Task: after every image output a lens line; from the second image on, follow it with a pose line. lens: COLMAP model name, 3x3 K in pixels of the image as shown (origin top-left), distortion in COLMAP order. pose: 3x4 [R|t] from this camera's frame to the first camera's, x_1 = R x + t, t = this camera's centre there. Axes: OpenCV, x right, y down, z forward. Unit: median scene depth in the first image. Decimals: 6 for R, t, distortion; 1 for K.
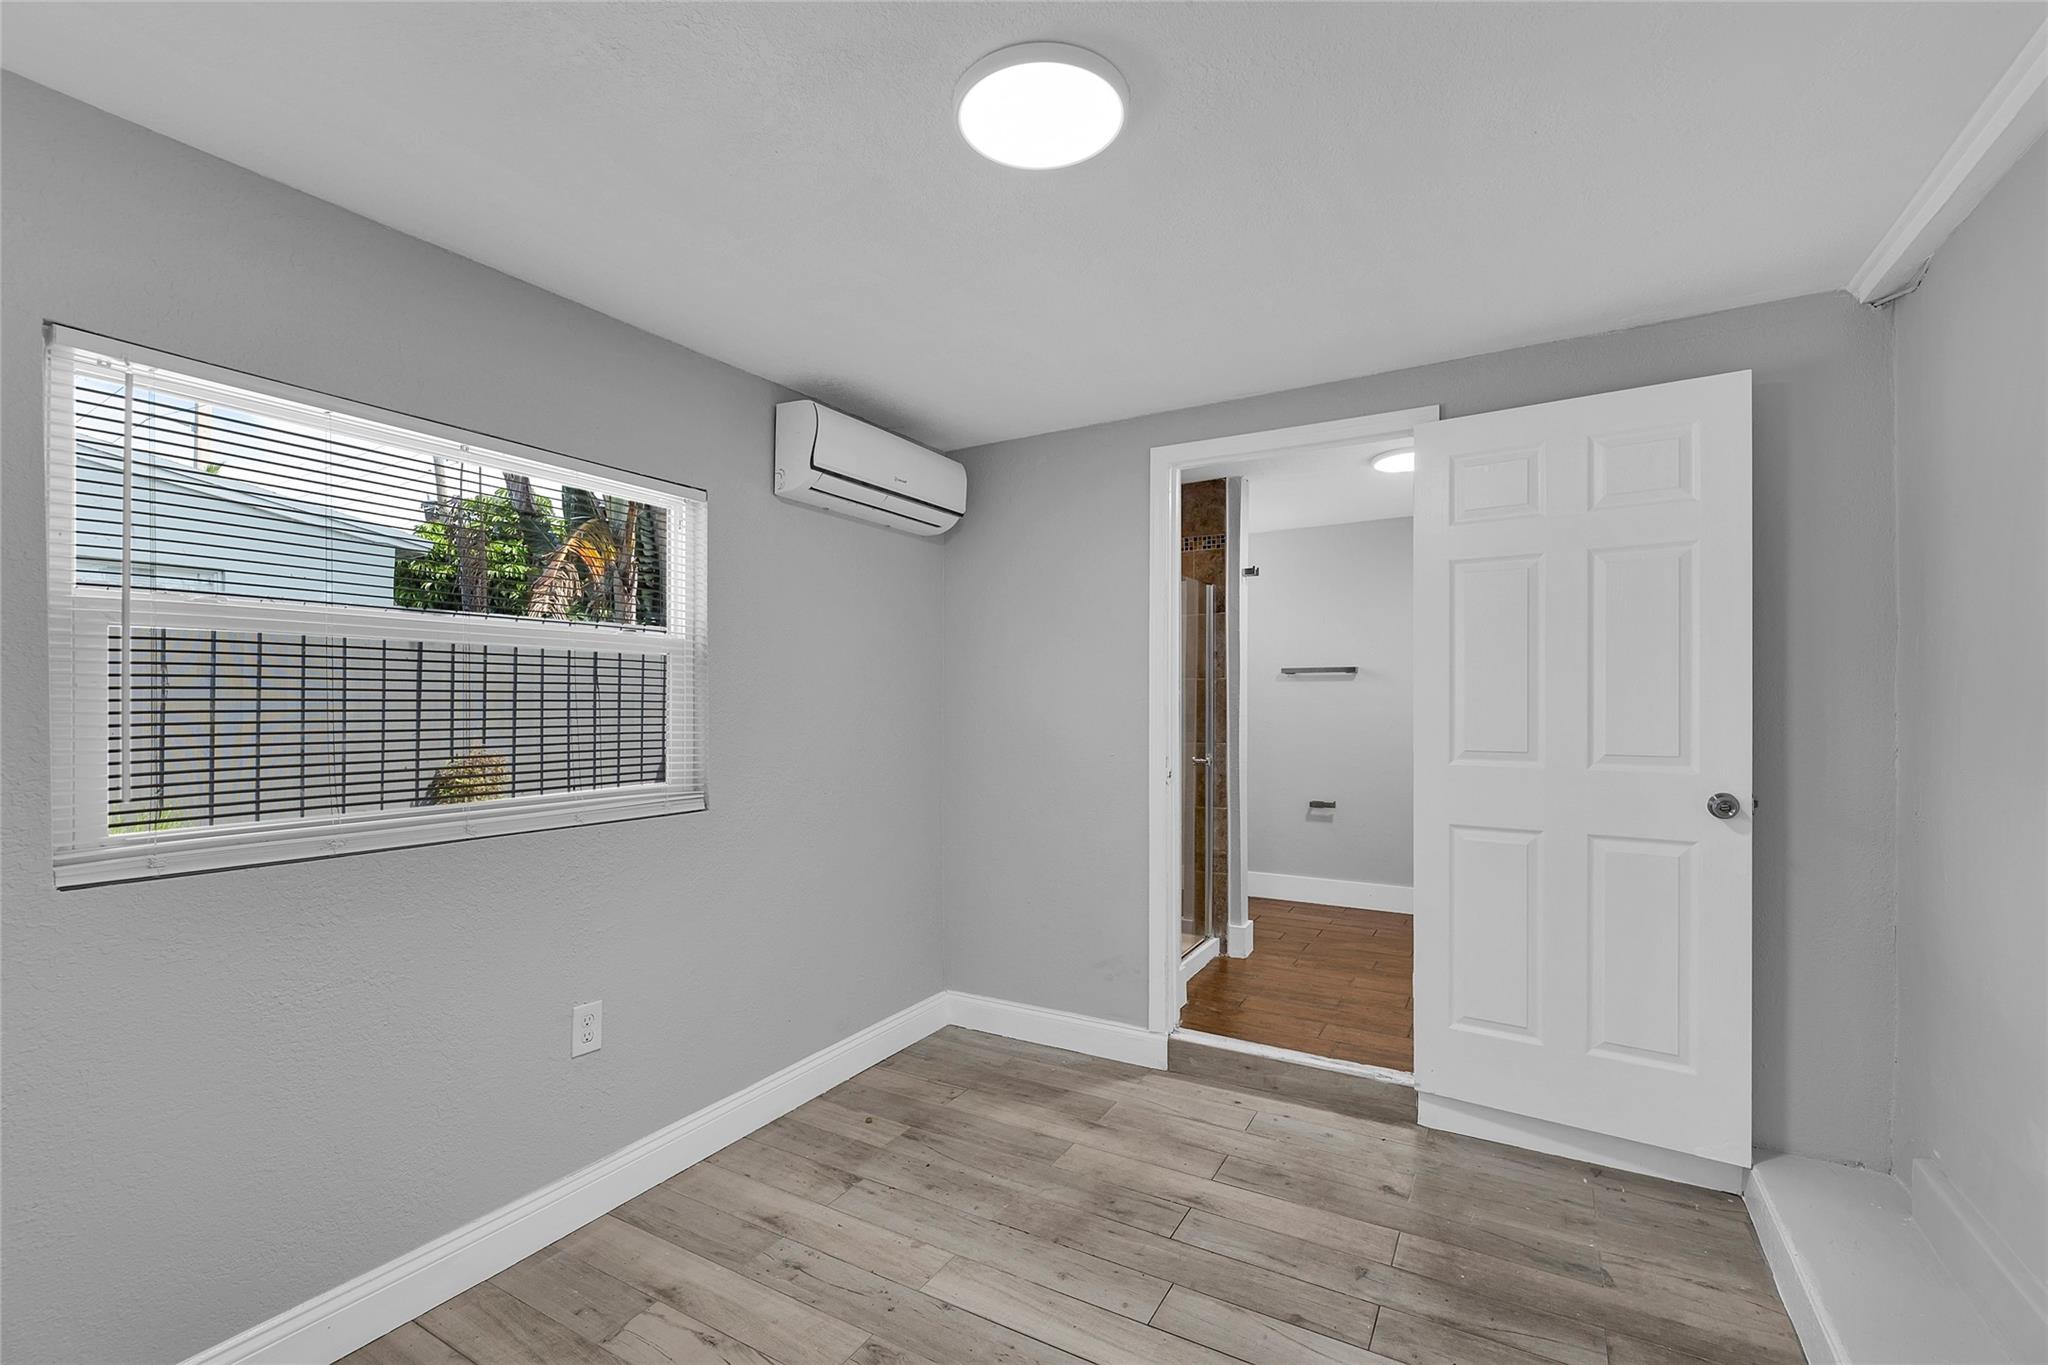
lens RADIAL K [[882.4, 0, 1024.6], [0, 882.4, 698.4], [0, 0, 1]] dist [-0.000173, -0.000203]
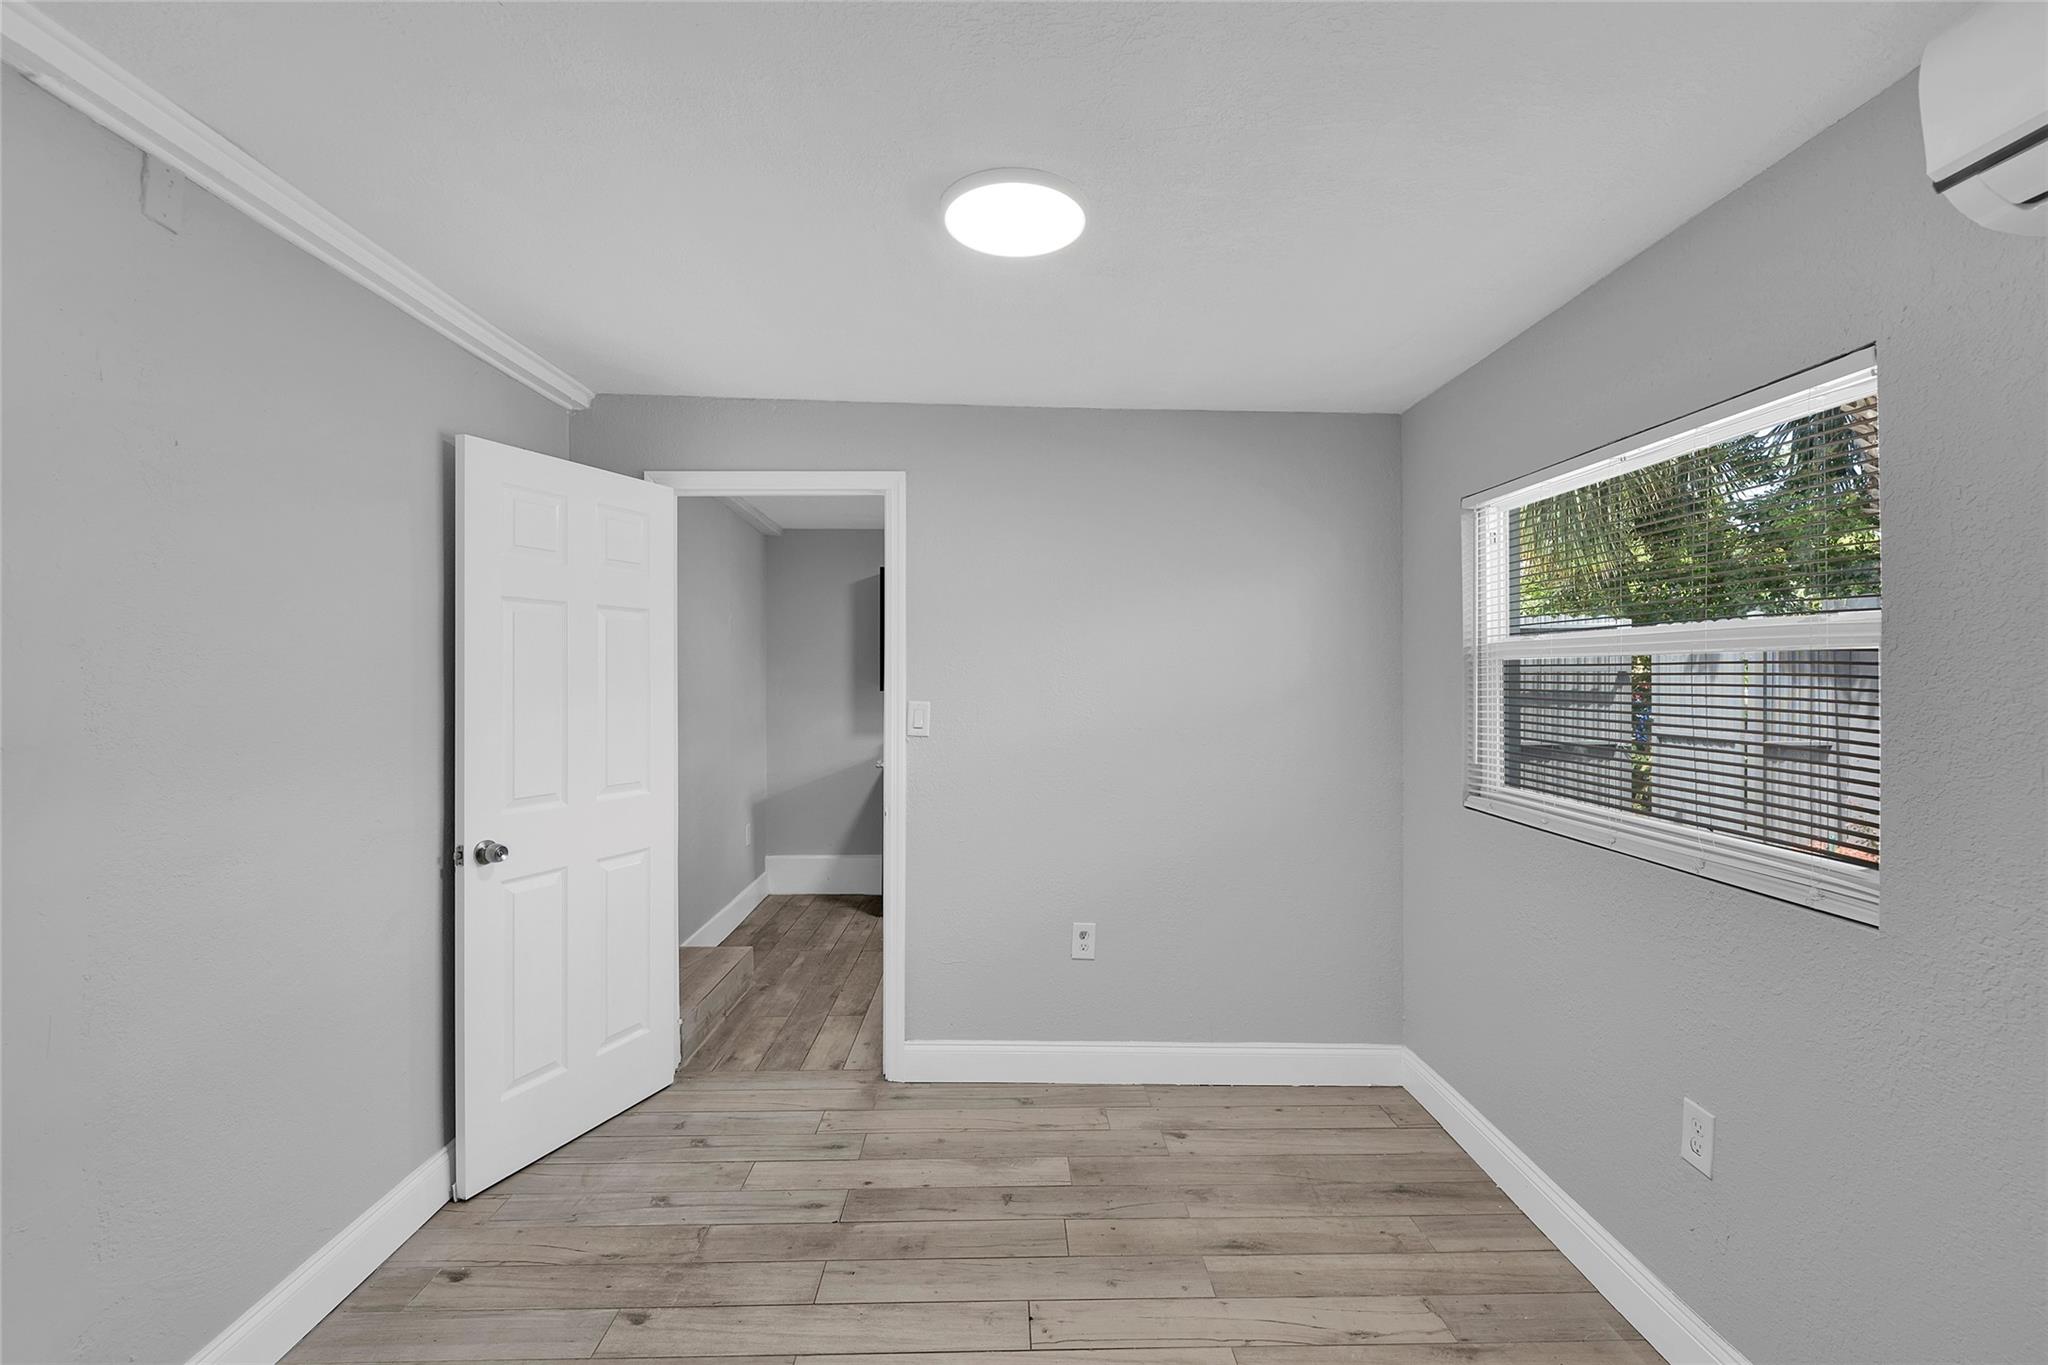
lens RADIAL K [[882.4, 0, 1021.1], [0, 882.4, 683.3], [0, 0, 1]] dist [-0.000173, -0.000203]
pose [[-0.849623, -0.002001, -0.527387, 0.376932], [-0.000450, 0.999995, -0.003069, -0.021684], [0.527391, -0.002370, -0.849620, 1.190727]]
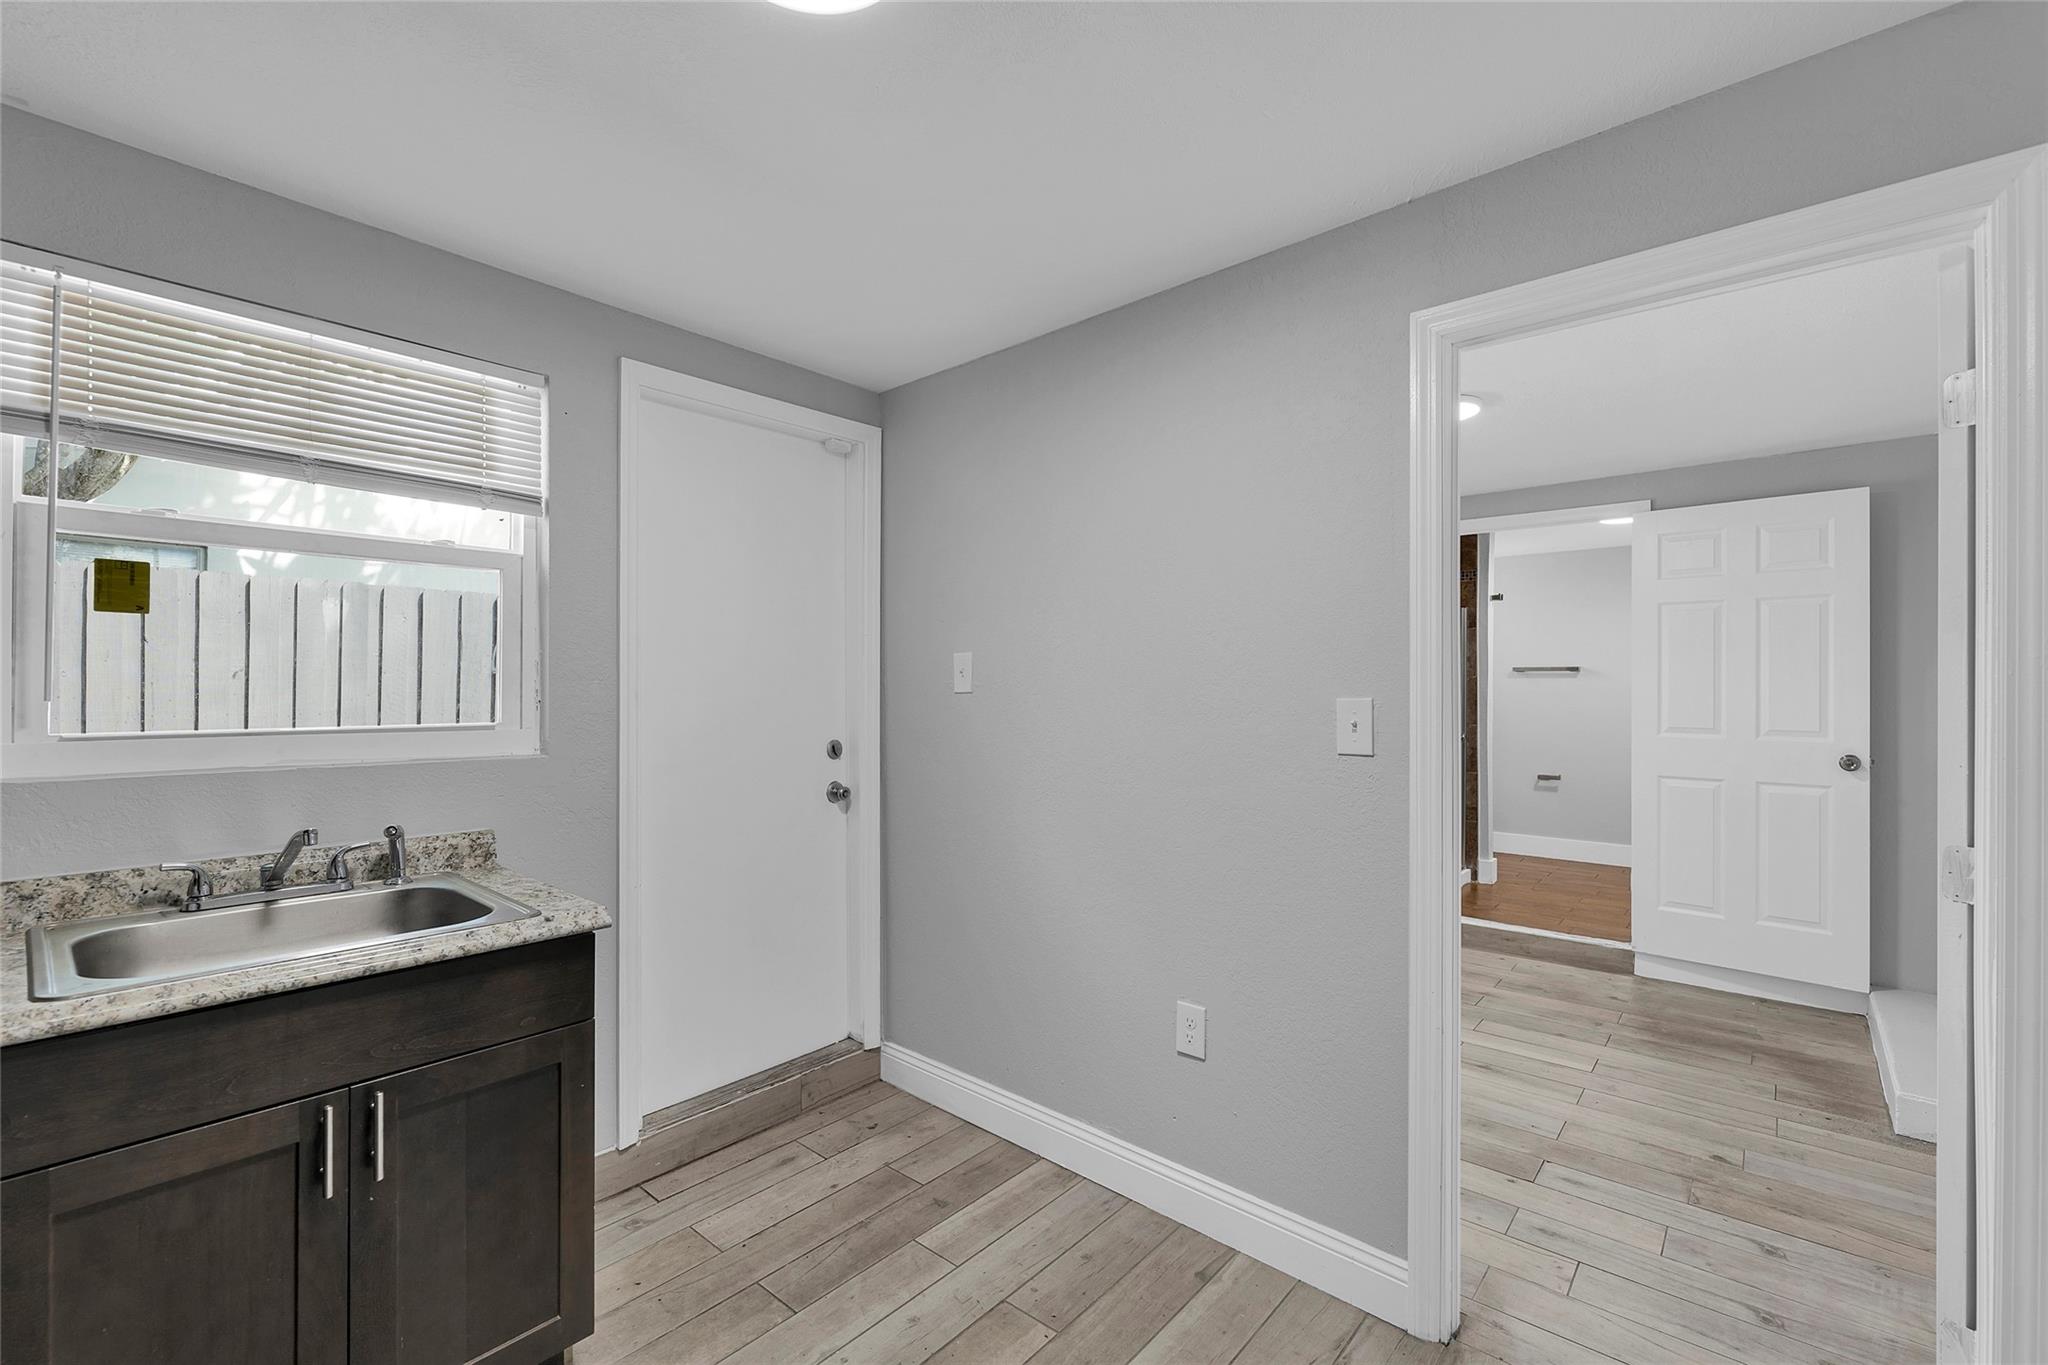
lens RADIAL K [[882.4, 0, 1024.4], [0, 882.4, 677.7], [0, 0, 1]] dist [-0.000173, -0.000203]
pose [[0.982773, 0.005026, -0.184749, -0.319435], [-0.007046, 0.999922, -0.010281, -0.003512], [0.184683, 0.011406, 0.982732, -0.716875]]
